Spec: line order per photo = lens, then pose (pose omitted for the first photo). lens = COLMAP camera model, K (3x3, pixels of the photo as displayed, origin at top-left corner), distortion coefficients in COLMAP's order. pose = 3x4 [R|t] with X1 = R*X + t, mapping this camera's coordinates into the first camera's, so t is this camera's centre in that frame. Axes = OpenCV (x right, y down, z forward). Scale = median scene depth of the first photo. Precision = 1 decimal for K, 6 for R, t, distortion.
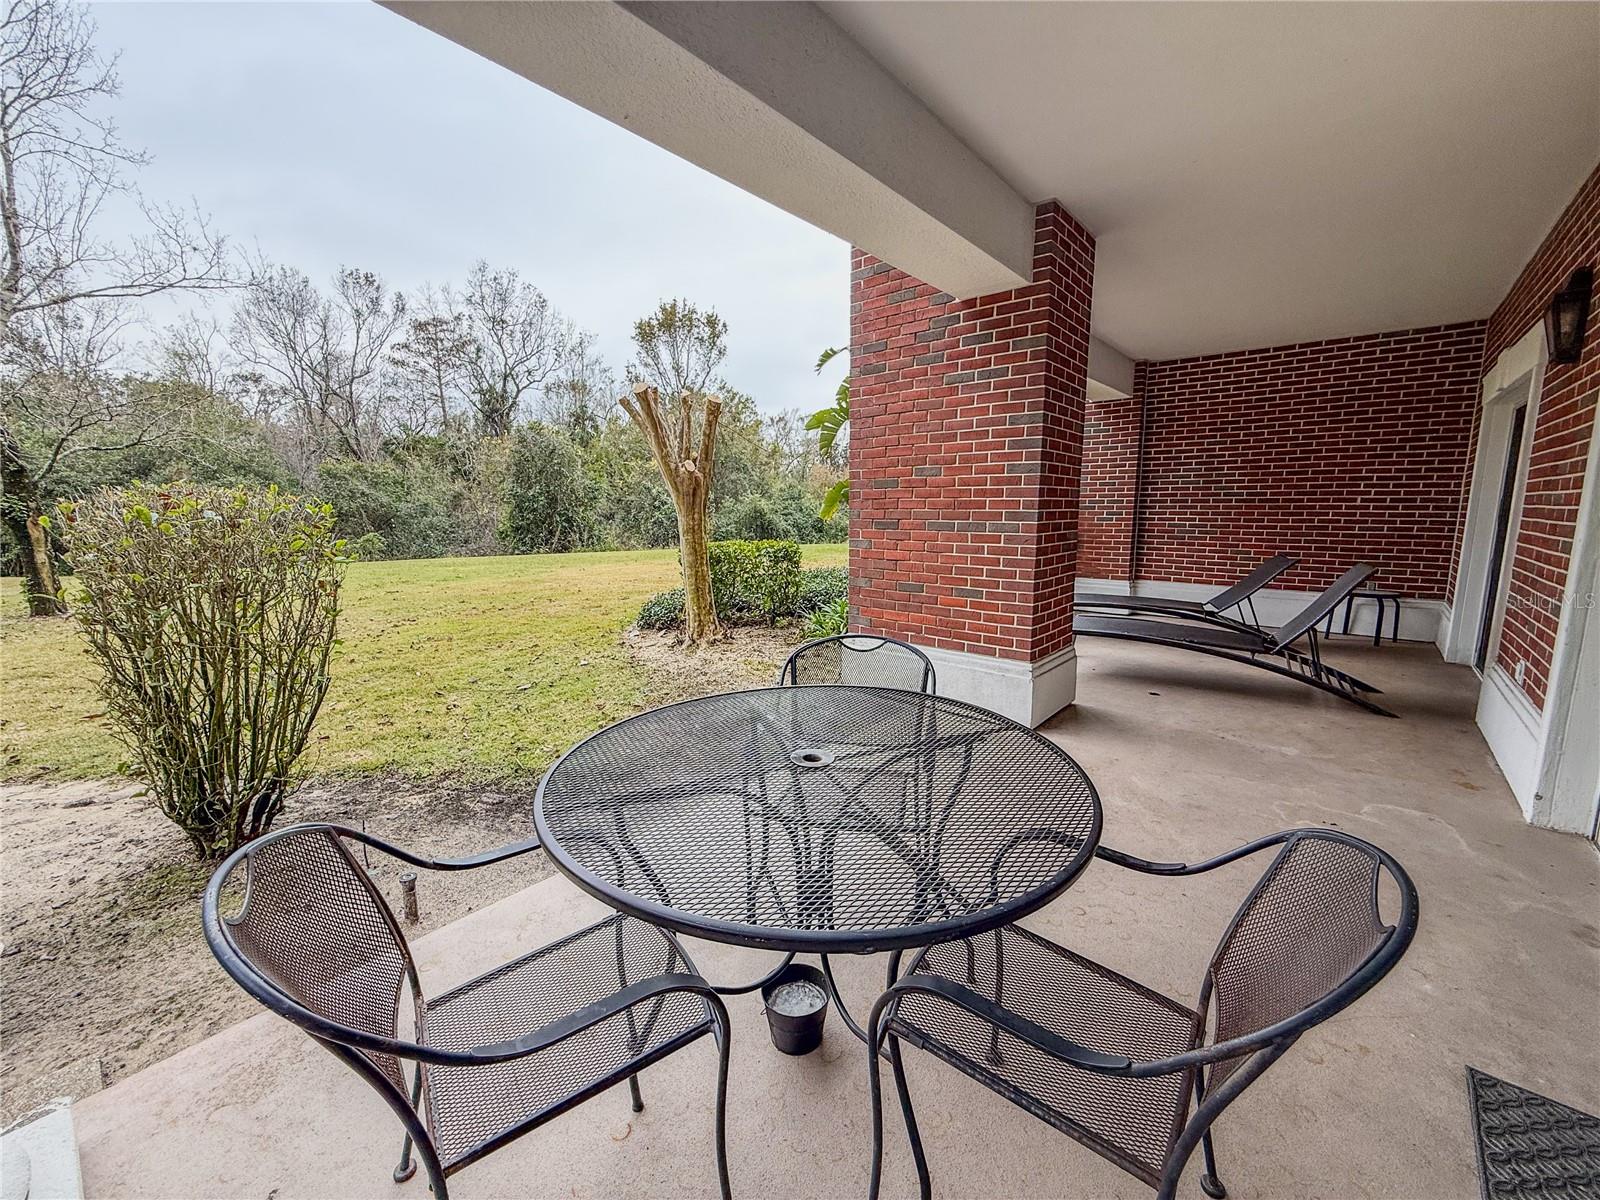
lens RADIAL K [[639.9, 0, 798.5], [0, 639.9, 601.0], [0, 0, 1]] dist [0.002680, 0.000122]
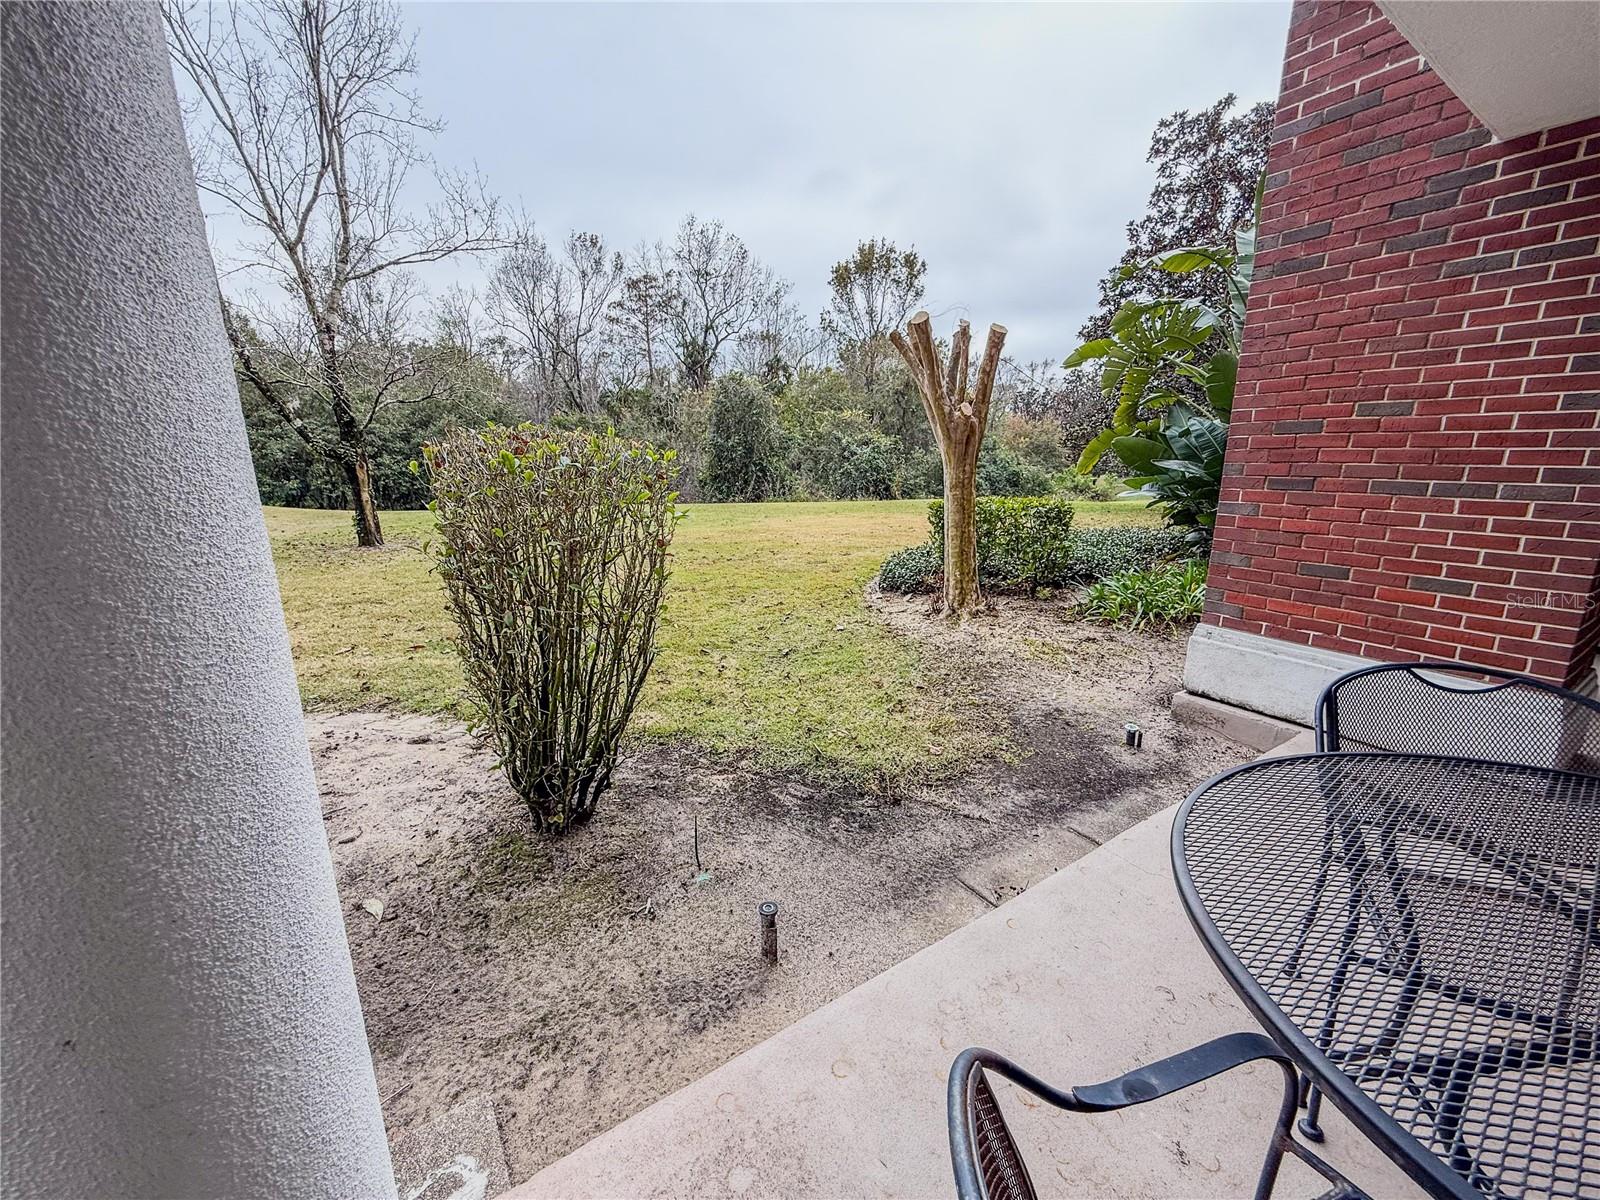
lens RADIAL K [[639.9, 0, 803.0], [0, 639.9, 601.4], [0, 0, 1]] dist [0.002680, 0.000122]
pose [[0.965400, 0.066008, -0.252282, -0.112920], [-0.047148, 0.995672, 0.080091, -0.009128], [0.256476, -0.065425, 0.964334, 0.071289]]
